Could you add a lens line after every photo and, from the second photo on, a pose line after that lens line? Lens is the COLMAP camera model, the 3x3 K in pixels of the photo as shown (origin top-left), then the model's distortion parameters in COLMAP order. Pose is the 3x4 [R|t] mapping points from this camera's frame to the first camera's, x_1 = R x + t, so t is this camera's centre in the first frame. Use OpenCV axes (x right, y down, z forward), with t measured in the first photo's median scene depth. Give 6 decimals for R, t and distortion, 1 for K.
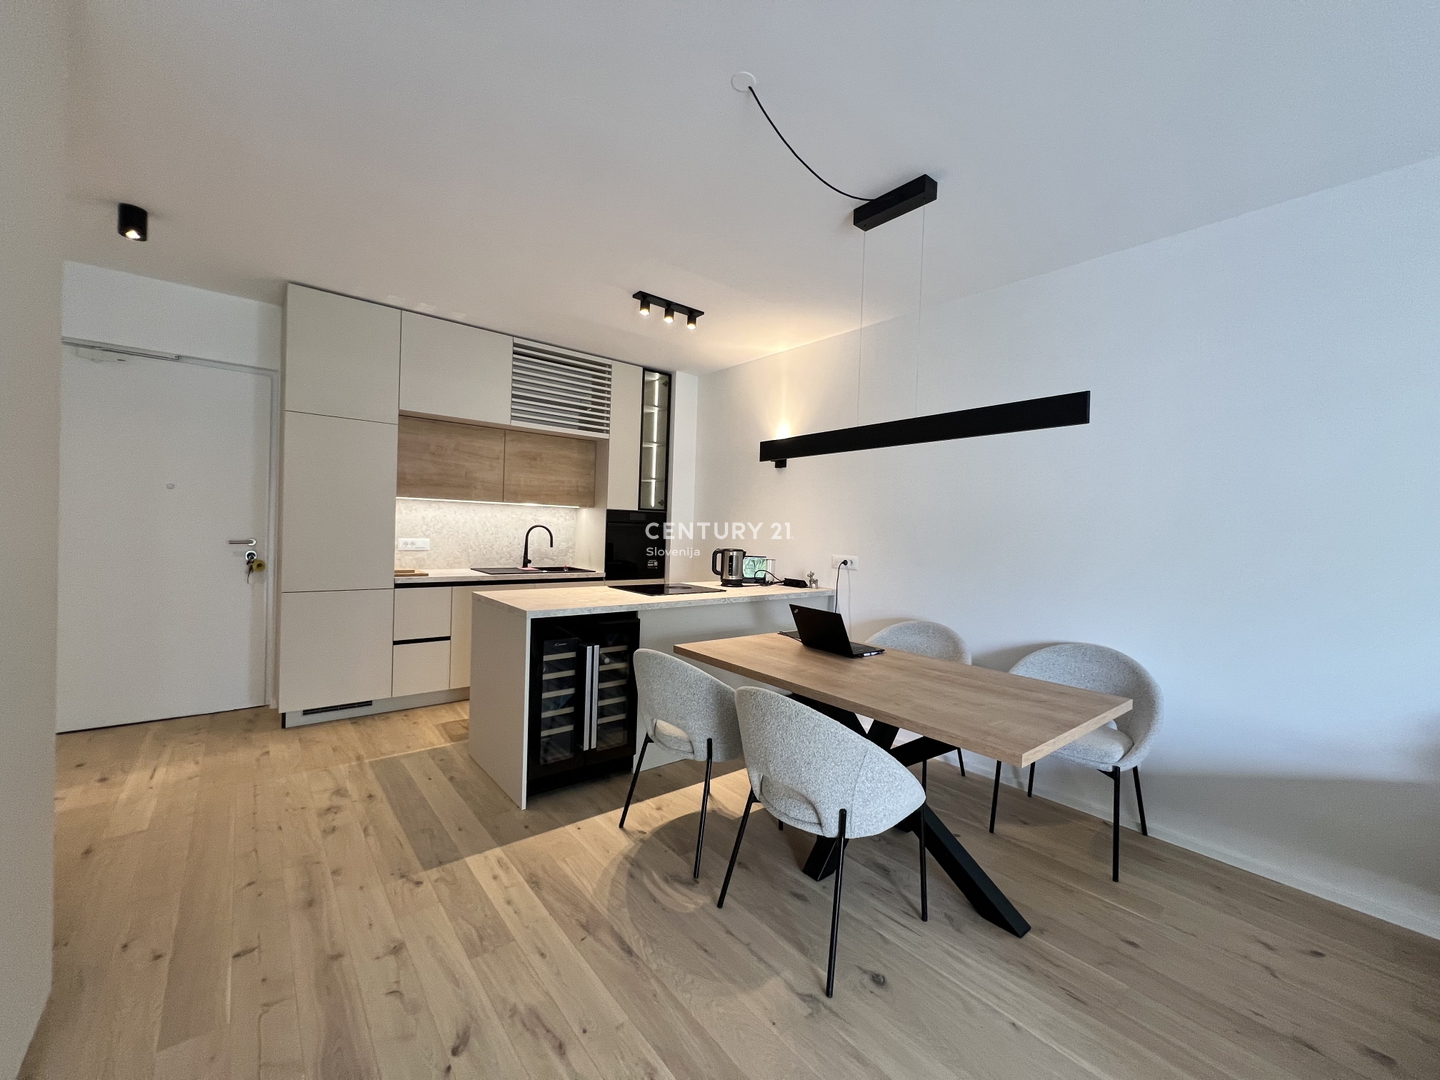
lens RADIAL K [[577.4, 0, 716.8], [0, 577.4, 538.8], [0, 0, 1]] dist [-0.001370, 0.000560]
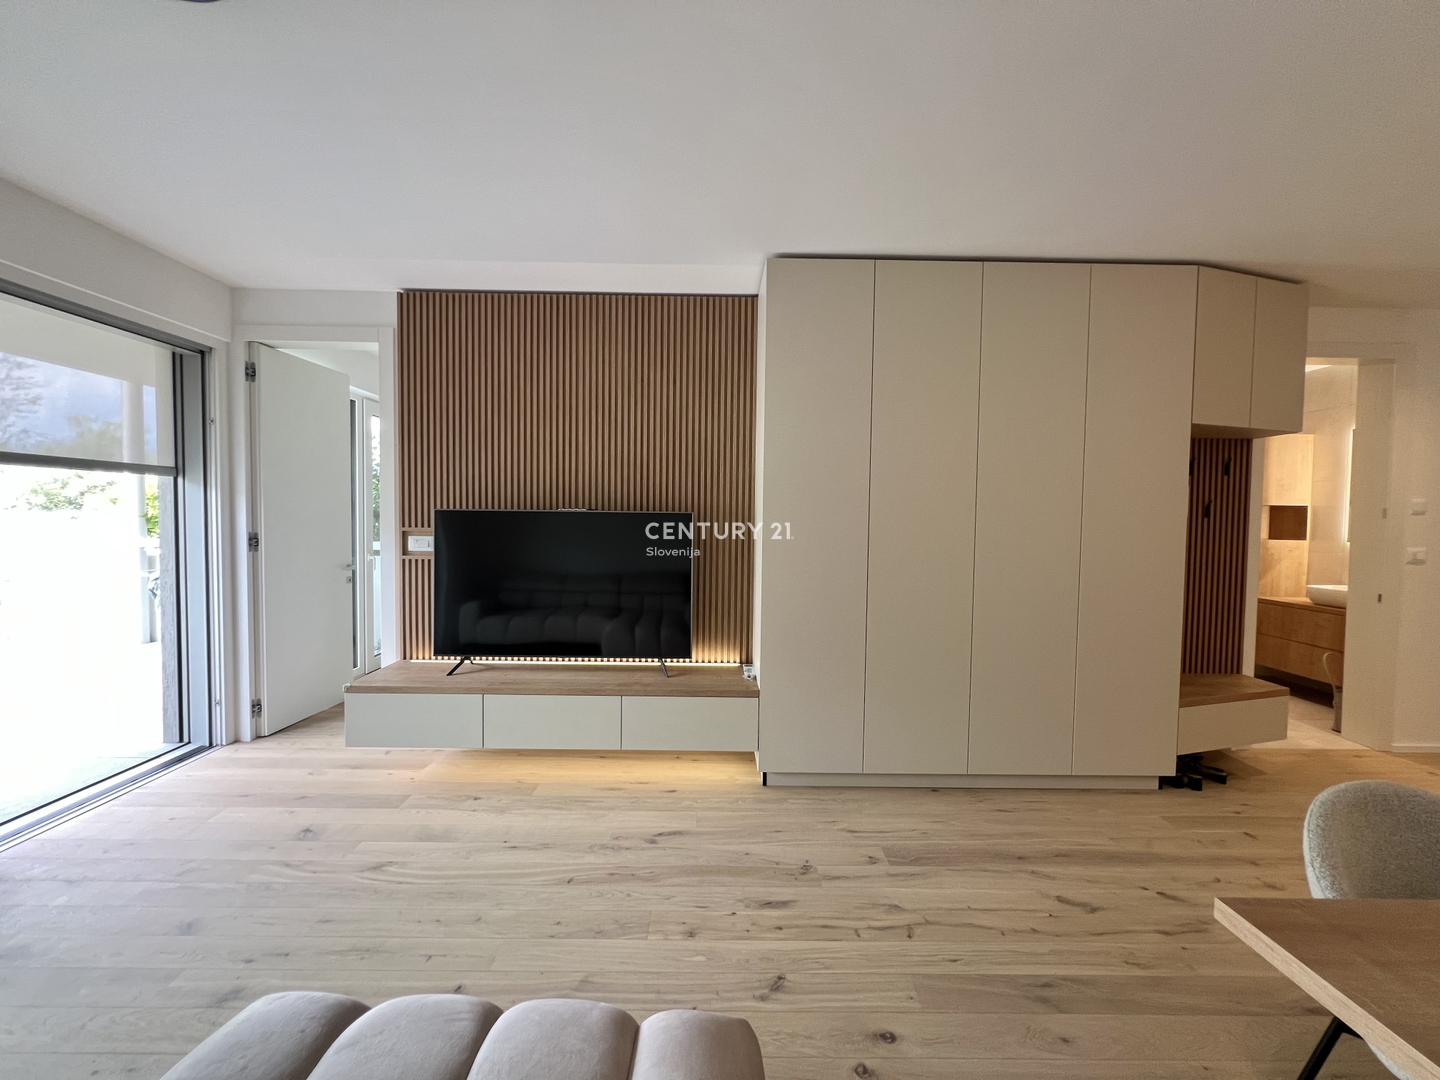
lens RADIAL K [[577.4, 0, 716.8], [0, 577.4, 538.8], [0, 0, 1]] dist [-0.001370, 0.000560]
pose [[-0.627948, -0.012678, -0.778152, 0.537099], [-0.049917, 0.998465, 0.024014, -0.007022], [0.776653, 0.053923, -0.627616, 0.363757]]
